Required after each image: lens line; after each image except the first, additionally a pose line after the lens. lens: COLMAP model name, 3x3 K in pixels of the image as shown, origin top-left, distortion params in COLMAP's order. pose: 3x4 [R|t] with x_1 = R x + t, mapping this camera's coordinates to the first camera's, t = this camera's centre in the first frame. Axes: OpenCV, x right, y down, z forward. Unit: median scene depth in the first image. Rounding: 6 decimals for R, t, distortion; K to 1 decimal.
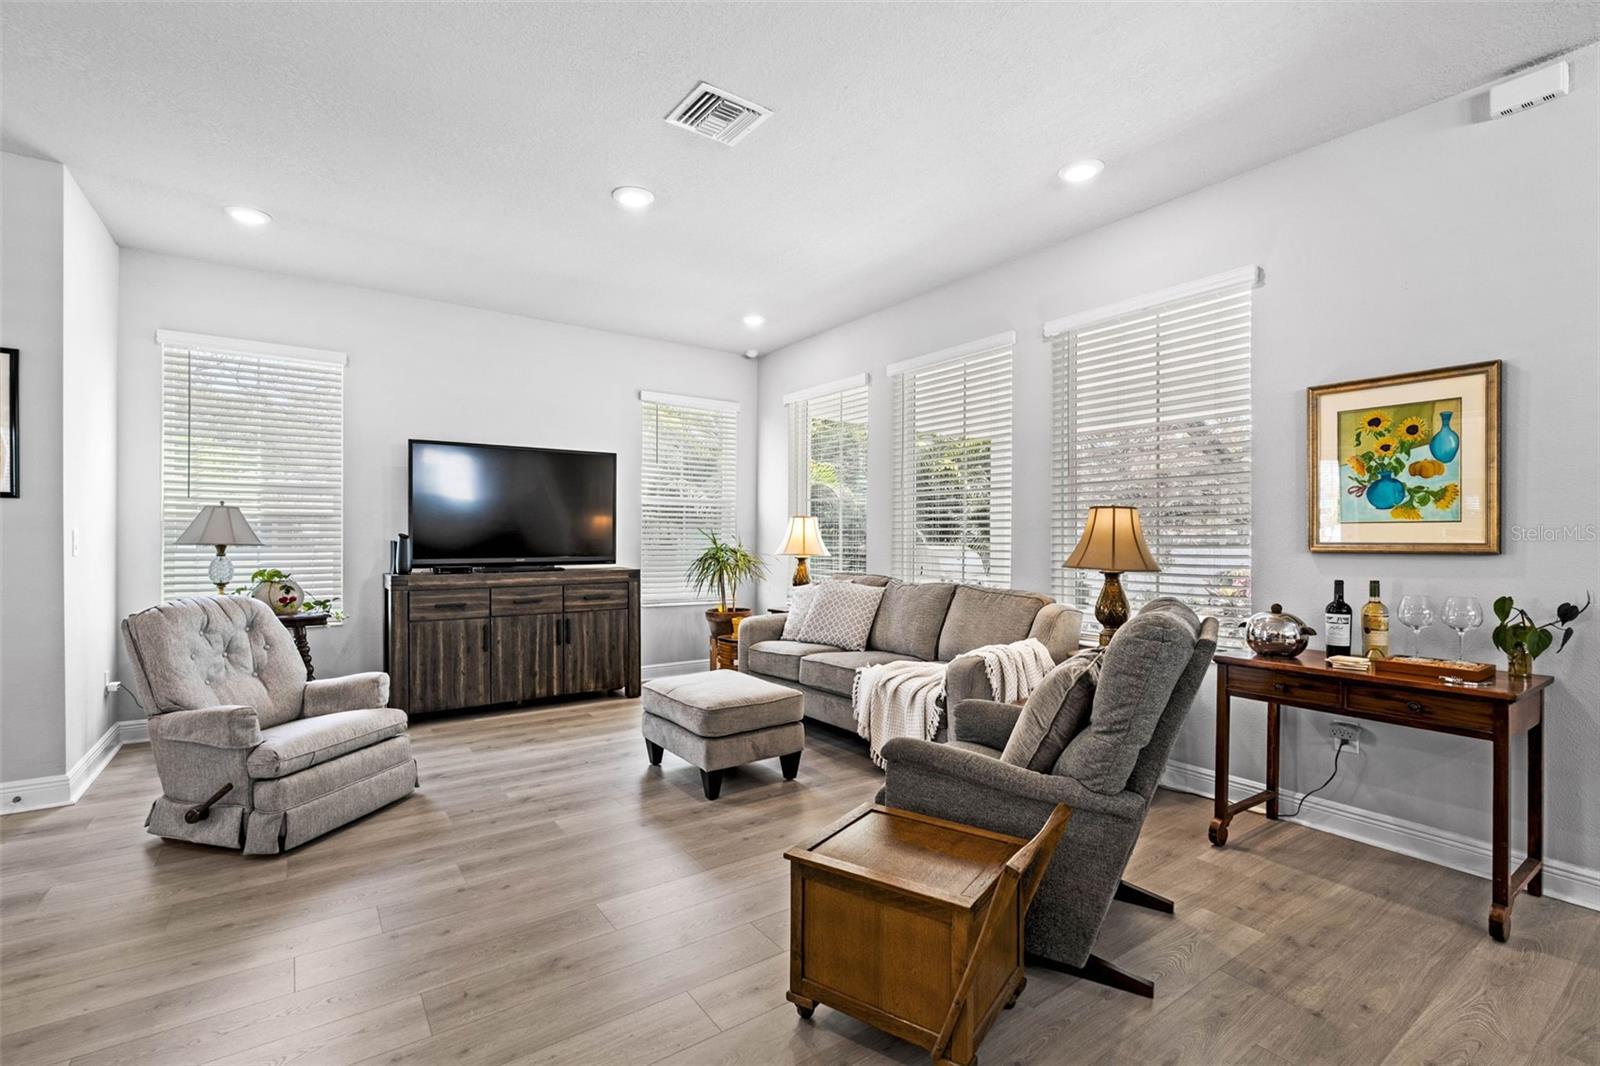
lens RADIAL K [[717.2, 0, 826.3], [0, 717.2, 546.6], [0, 0, 1]] dist [-0.013026, 0.000851]
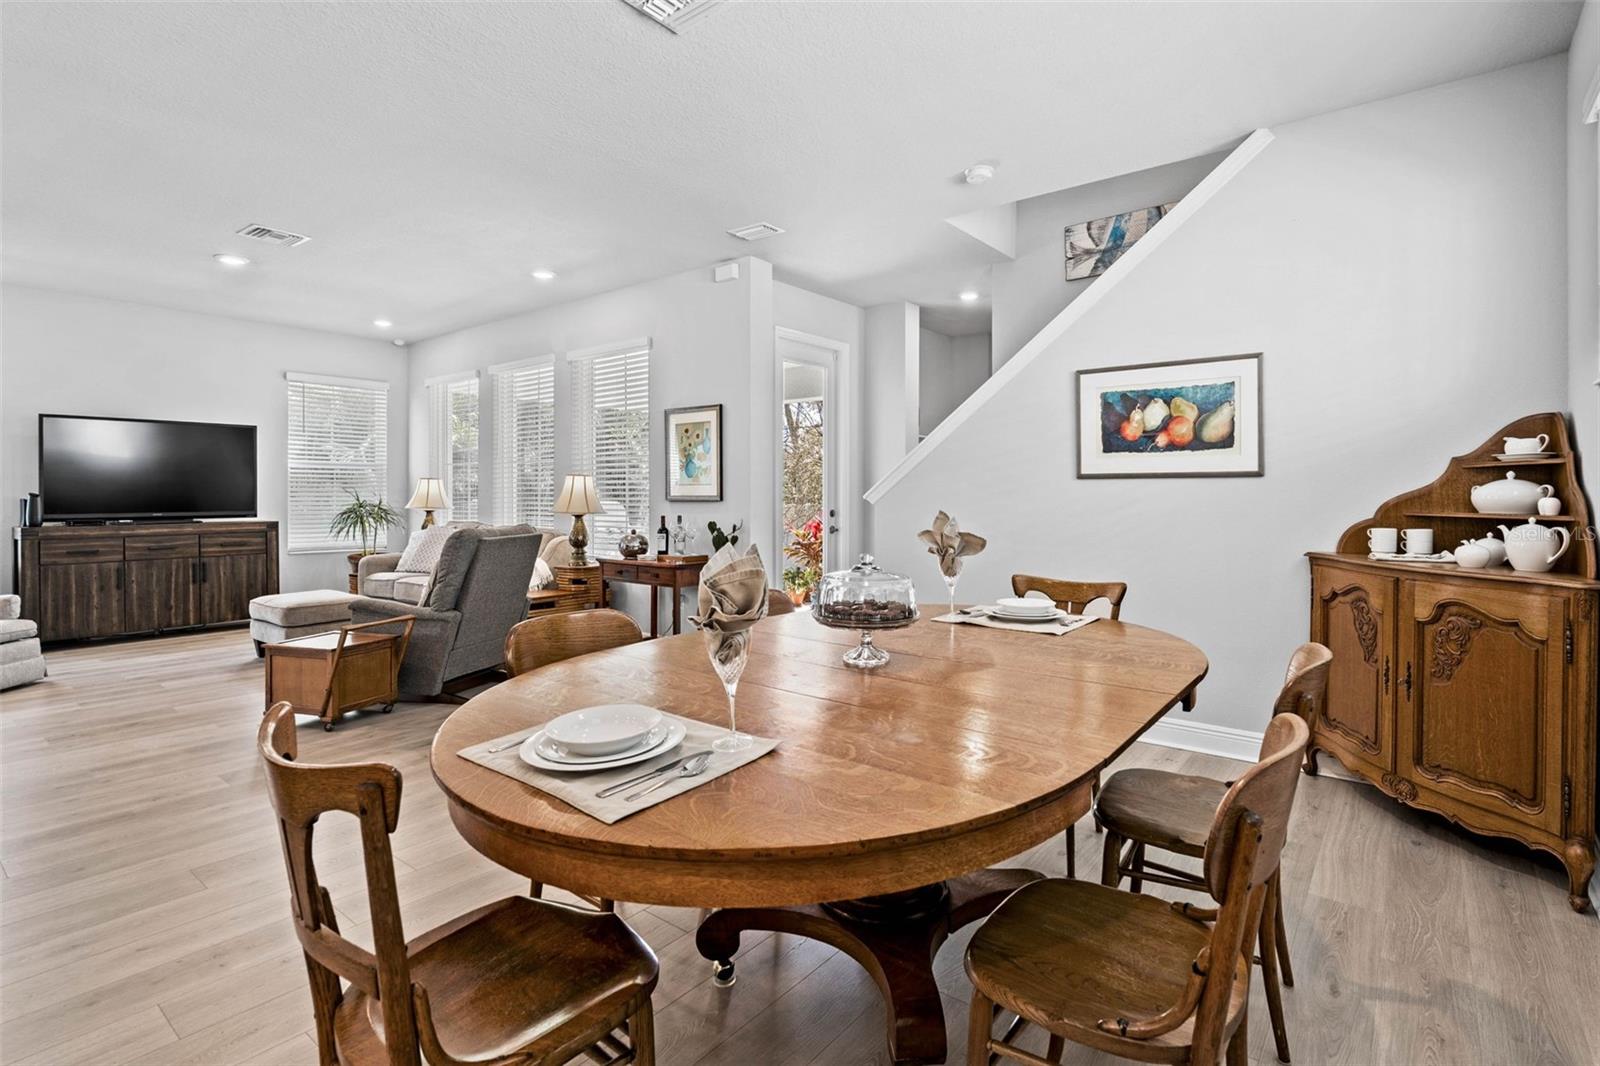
lens RADIAL K [[717.2, 0, 819.6], [0, 717.2, 502.4], [0, 0, 1]] dist [-0.013026, 0.000851]
pose [[0.955025, -0.008462, 0.296405, 0.308382], [0.008869, 0.999961, -0.000029, 0.009047], [-0.296393, 0.002656, 0.955062, -0.510741]]
